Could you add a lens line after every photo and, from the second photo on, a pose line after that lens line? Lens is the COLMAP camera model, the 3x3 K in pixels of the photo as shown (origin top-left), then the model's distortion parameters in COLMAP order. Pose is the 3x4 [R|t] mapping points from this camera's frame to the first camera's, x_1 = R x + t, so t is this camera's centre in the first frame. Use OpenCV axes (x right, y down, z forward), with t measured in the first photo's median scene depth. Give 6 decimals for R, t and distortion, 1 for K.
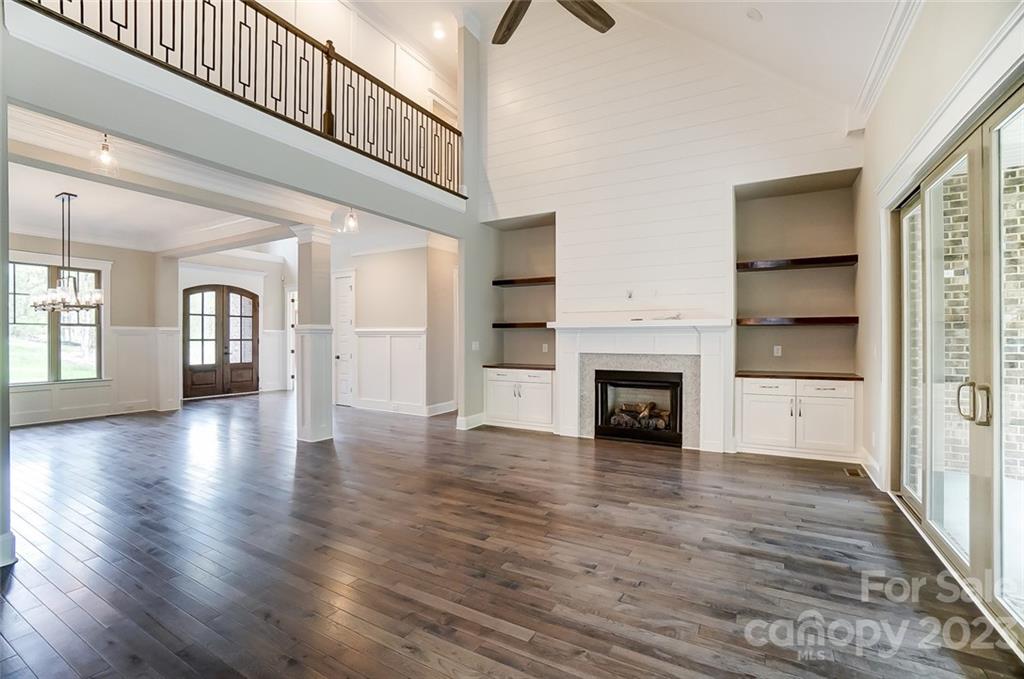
lens RADIAL K [[456.1, 0, 507.4], [0, 456.1, 340.4], [0, 0, 1]] dist [-0.044373, 0.000442]
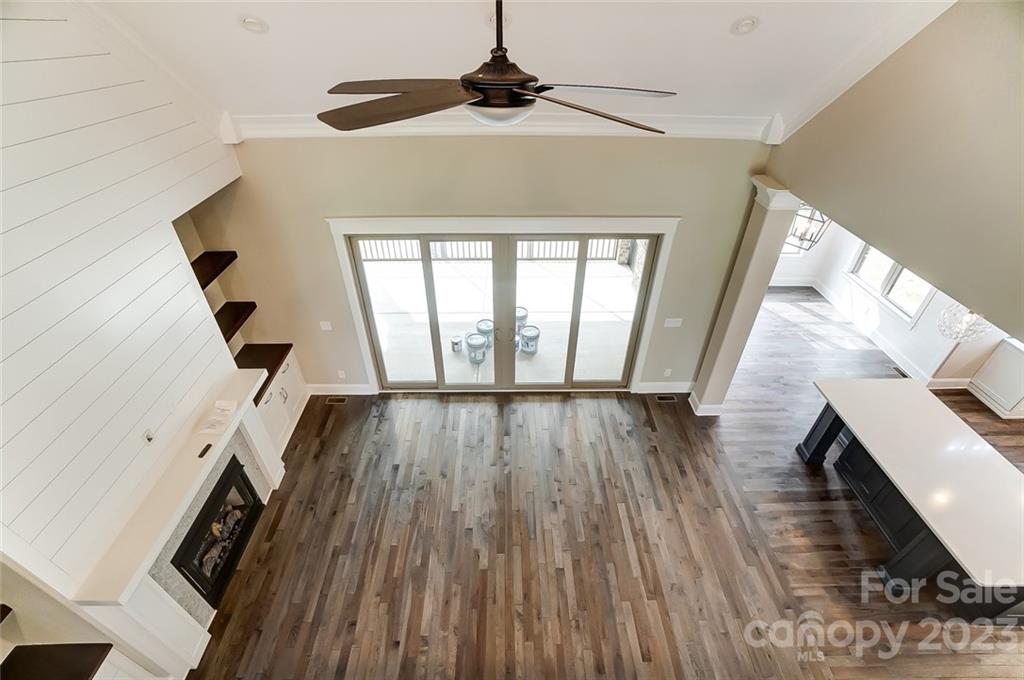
lens RADIAL K [[455.2, 0, 512.0], [0, 455.2, 340.0], [0, 0, 1]] dist [-0.035723, 0.000304]
pose [[-0.515667, -0.510814, 0.687864, -0.351676], [0.004633, 0.801165, 0.598425, -0.616728], [-0.856777, 0.311775, -0.410768, 0.880766]]
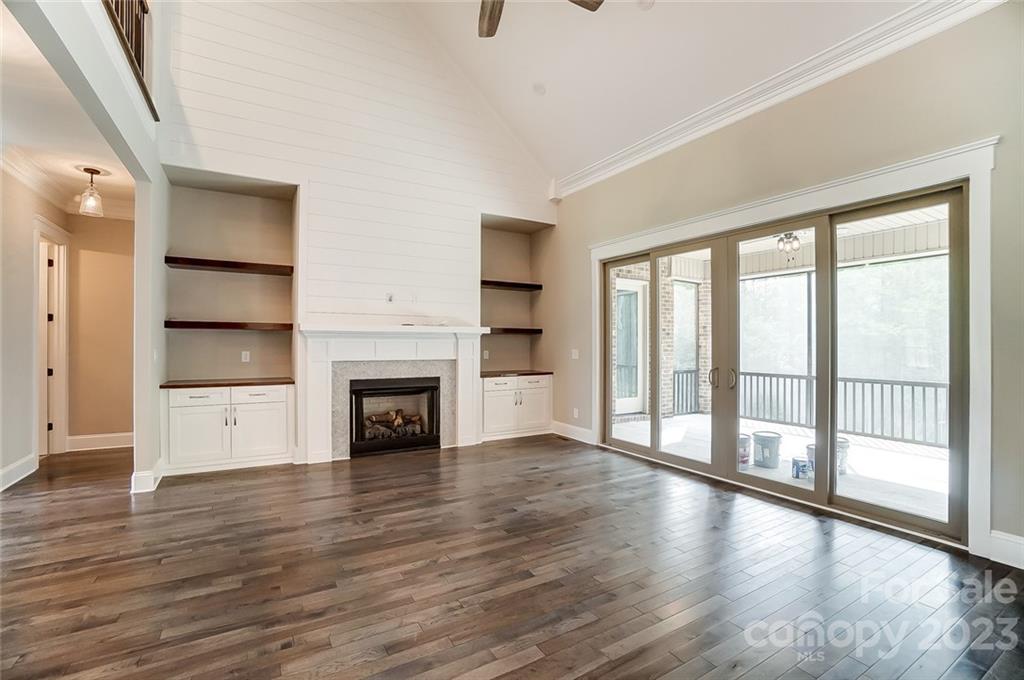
lens RADIAL K [[455.2, 0, 512.0], [0, 455.2, 340.0], [0, 0, 1]] dist [-0.035723, 0.000304]
pose [[0.490691, 0.010747, 0.871267, -0.480450], [0.001980, 0.999908, -0.013448, 0.000091], [-0.871331, 0.008324, 0.490625, 0.350975]]
